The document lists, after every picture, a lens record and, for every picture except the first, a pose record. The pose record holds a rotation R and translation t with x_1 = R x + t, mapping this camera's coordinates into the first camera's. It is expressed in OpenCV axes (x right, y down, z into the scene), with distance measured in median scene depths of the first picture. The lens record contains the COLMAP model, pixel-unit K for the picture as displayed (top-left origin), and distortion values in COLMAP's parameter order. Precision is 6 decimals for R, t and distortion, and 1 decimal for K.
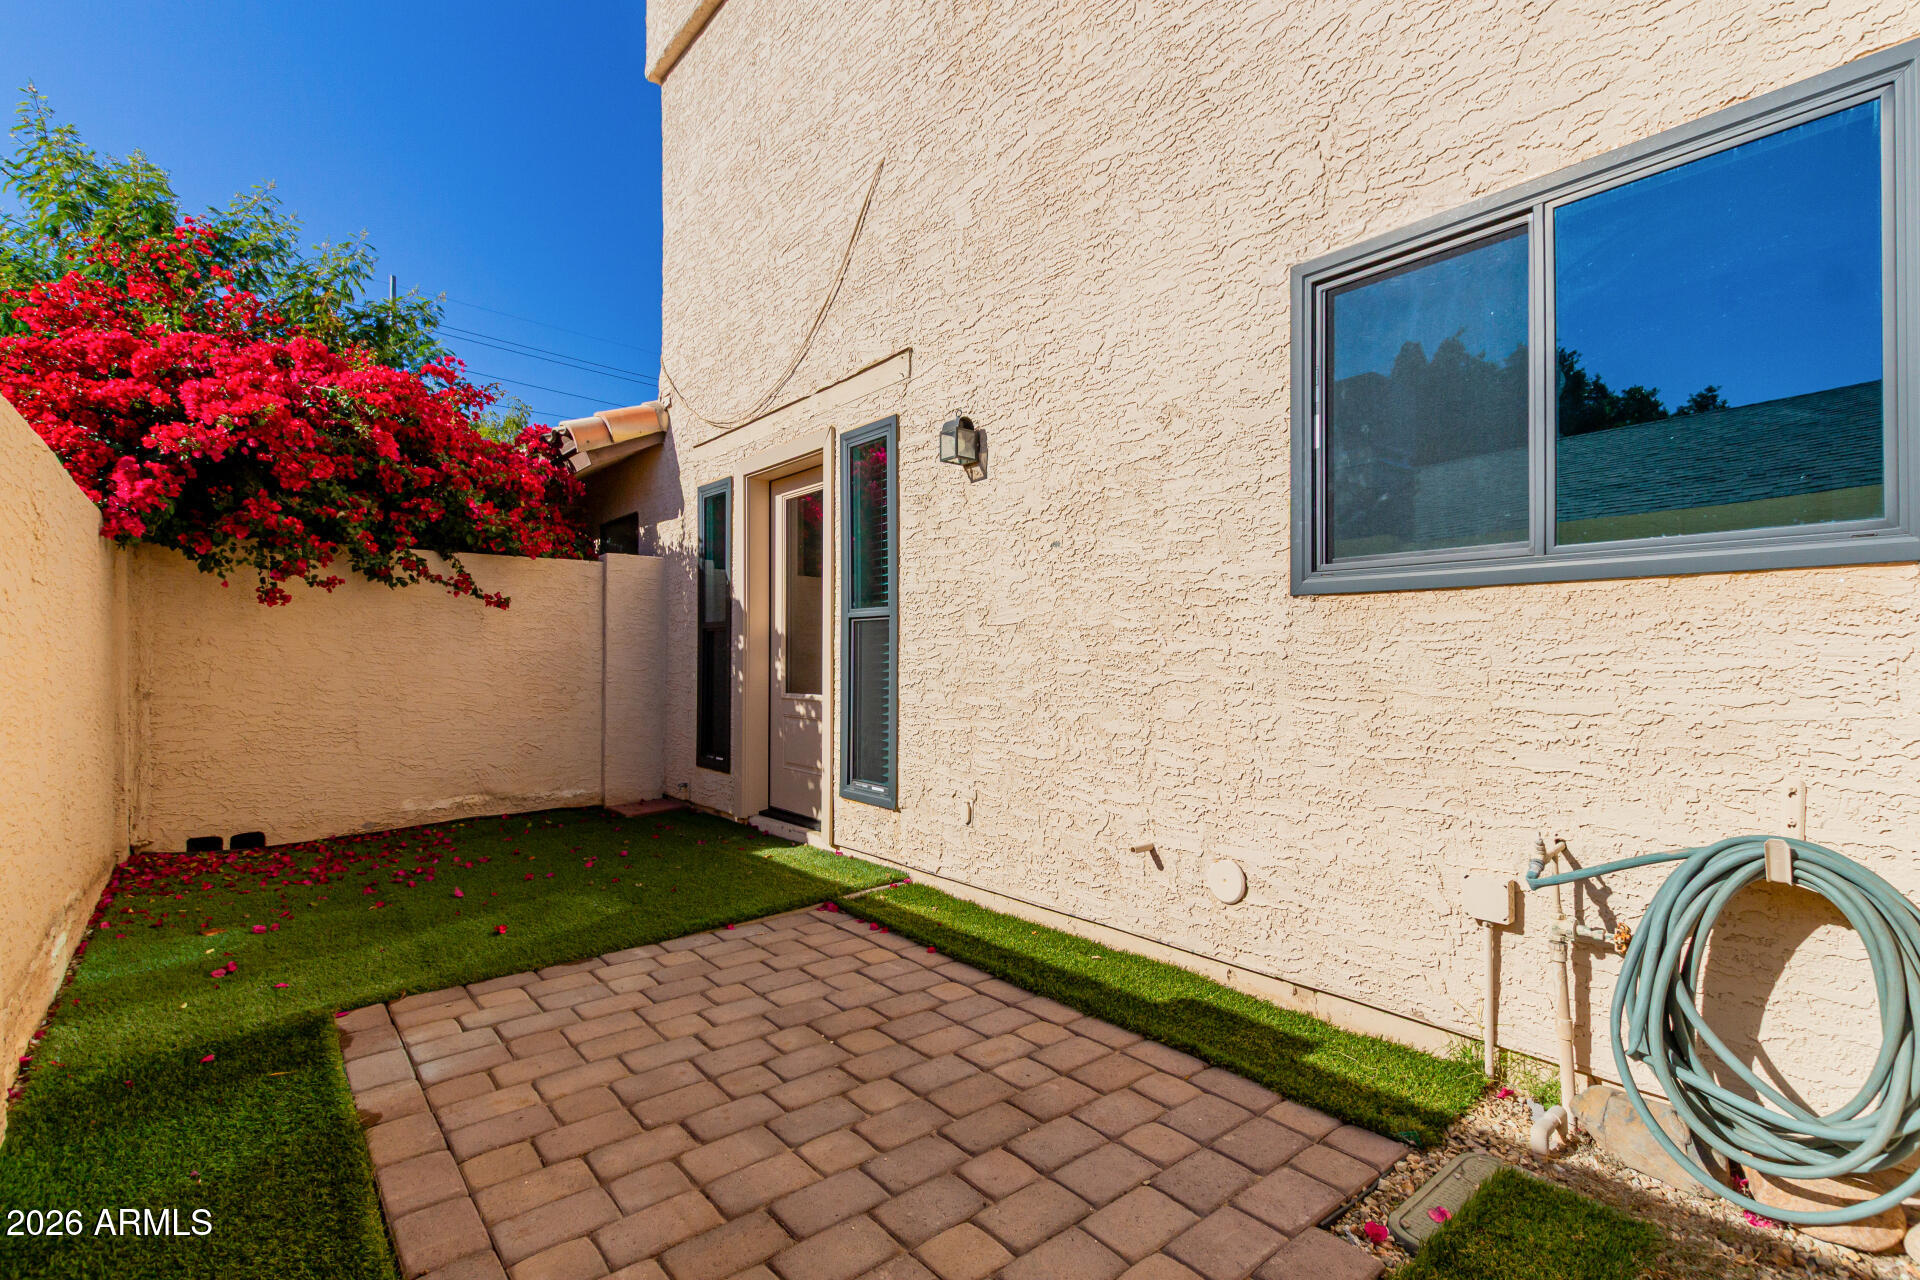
lens RADIAL K [[872.2, 0, 958.6], [0, 872.2, 651.6], [0, 0, 1]] dist [0.013425, -0.006333]
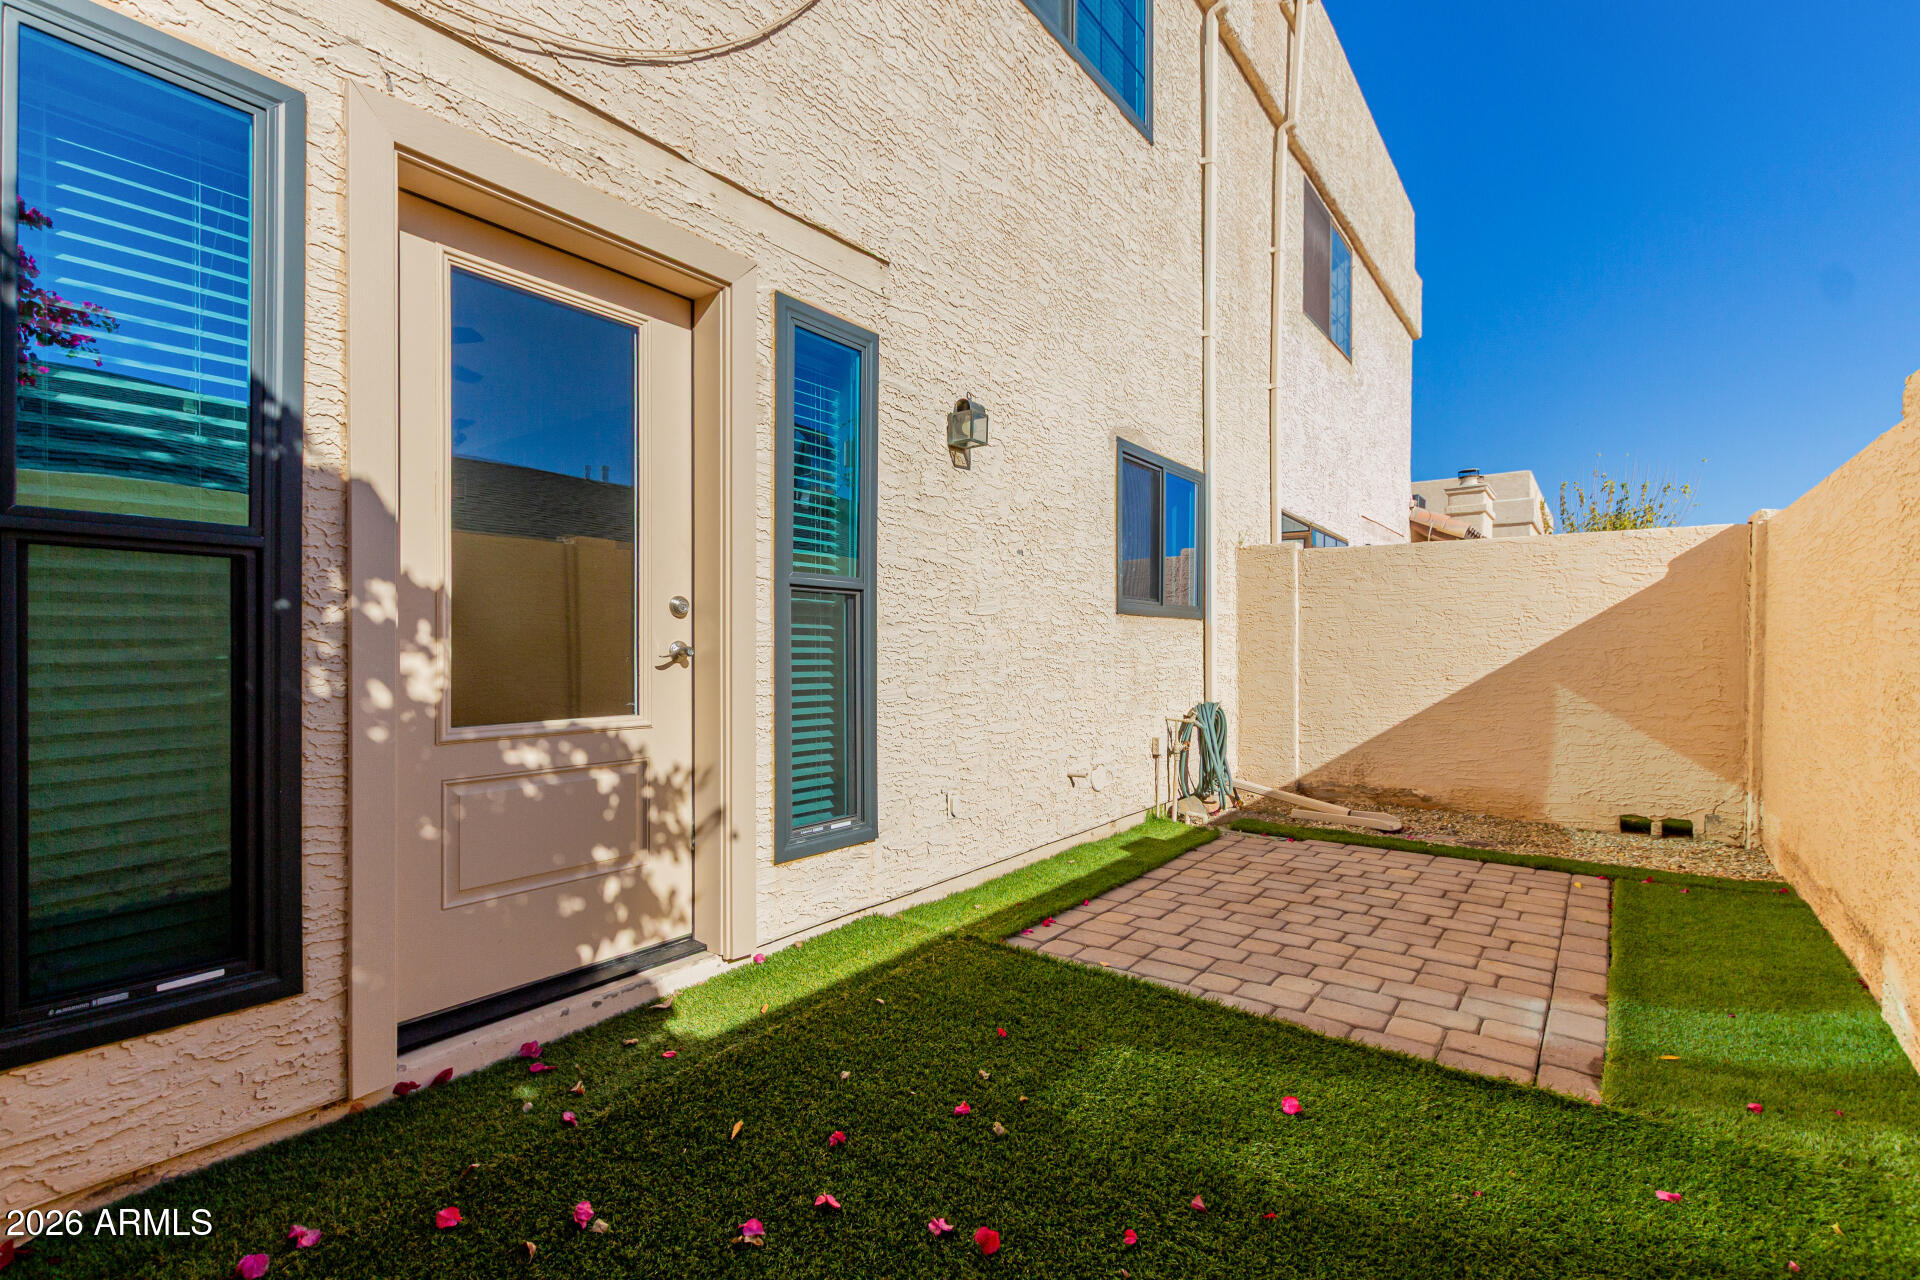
lens RADIAL K [[872.2, 0, 959.9], [0, 872.2, 651.2], [0, 0, 1]] dist [0.013425, -0.006333]
pose [[-0.233881, -0.004333, 0.972255, -1.212167], [-0.008186, 0.999963, 0.002487, 0.014255], [-0.972231, -0.007378, -0.233908, 1.578687]]
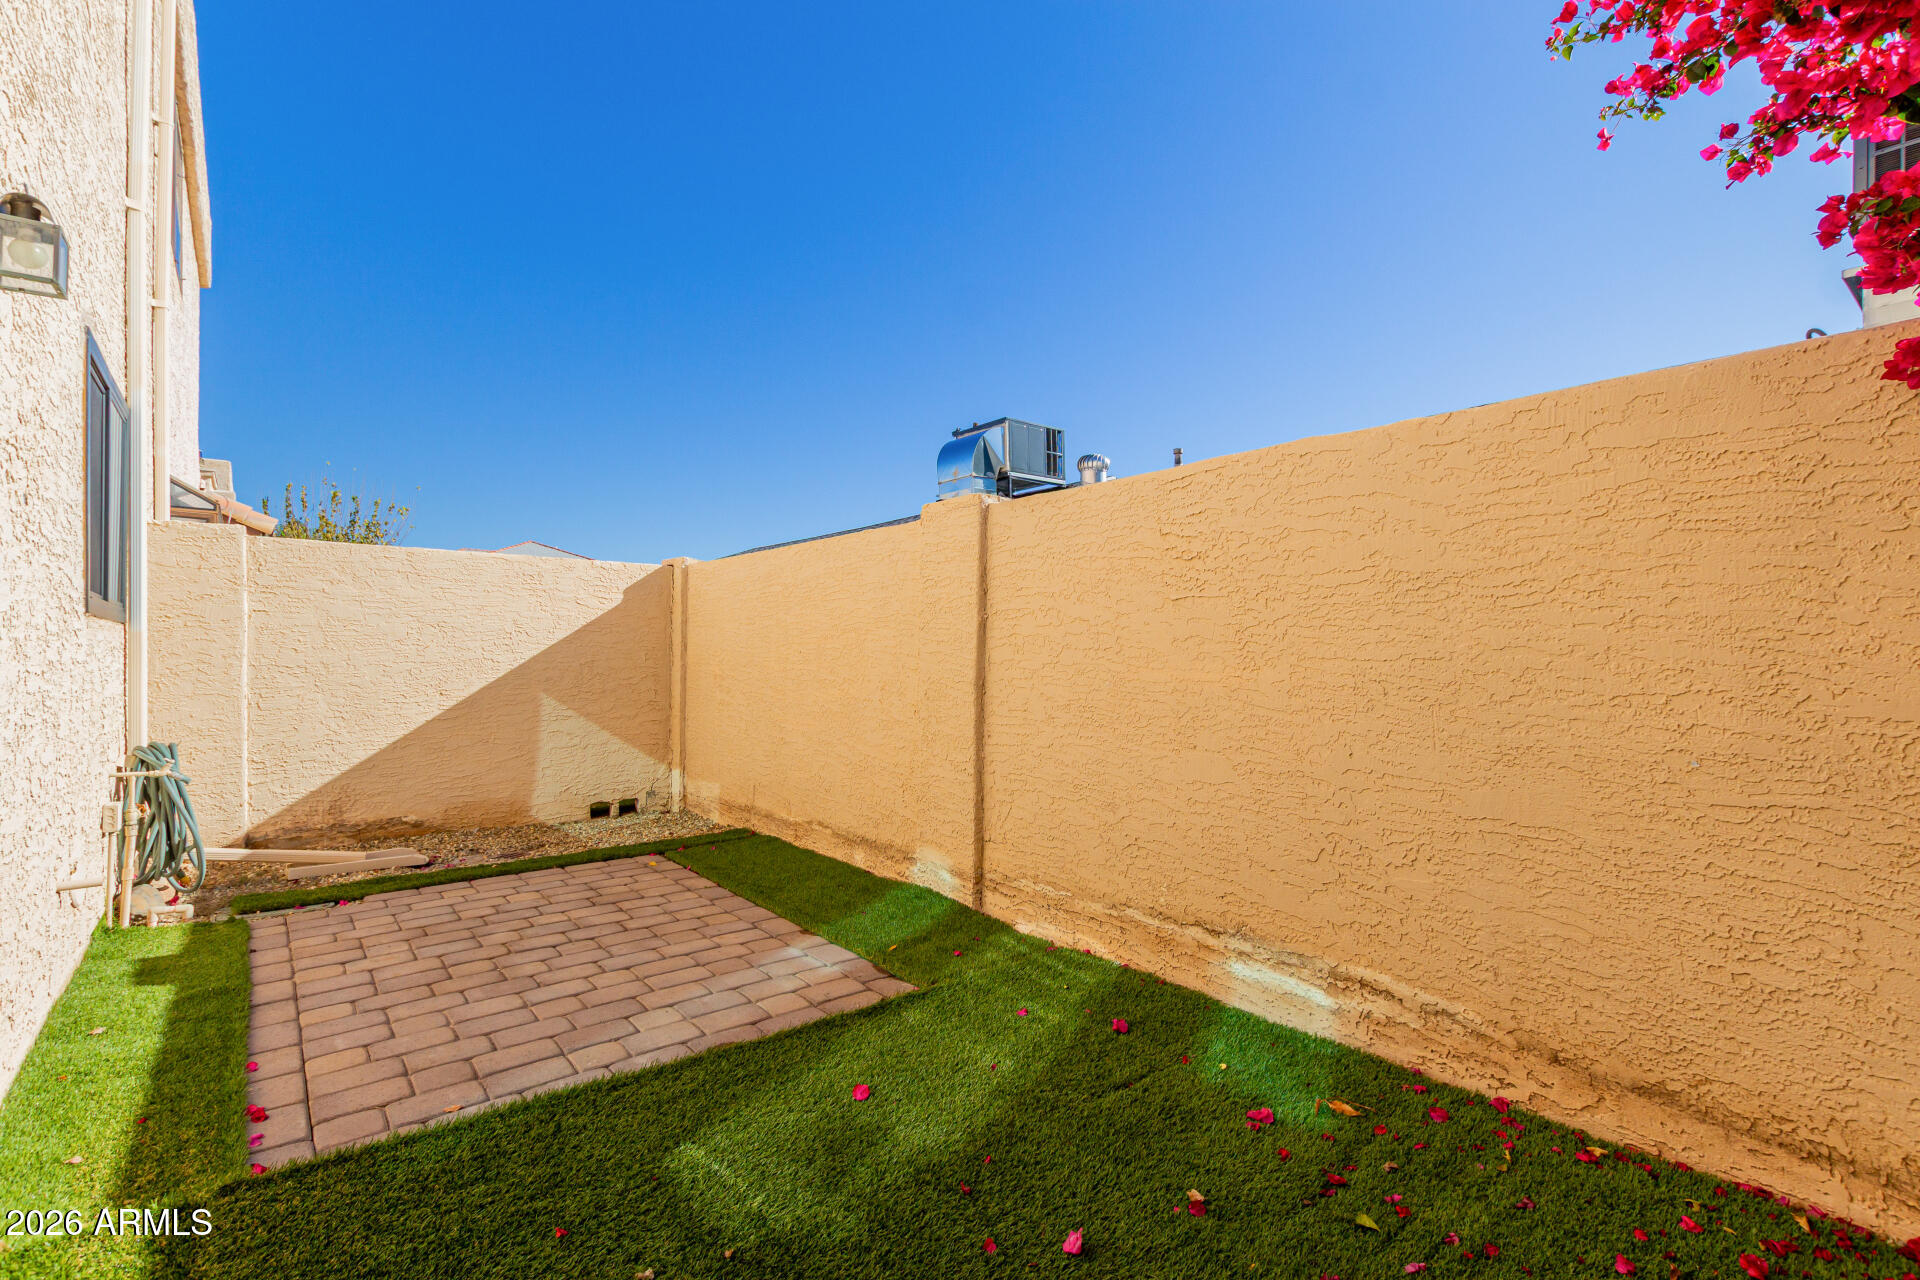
lens RADIAL K [[872.2, 0, 959.9], [0, 872.2, 635.0], [0, 0, 1]] dist [0.013425, -0.006333]
pose [[-0.999845, 0.002076, 0.017509, -0.707063], [0.001561, 0.999567, -0.029396, 0.002875], [-0.017562, -0.029364, -0.999414, 1.916964]]
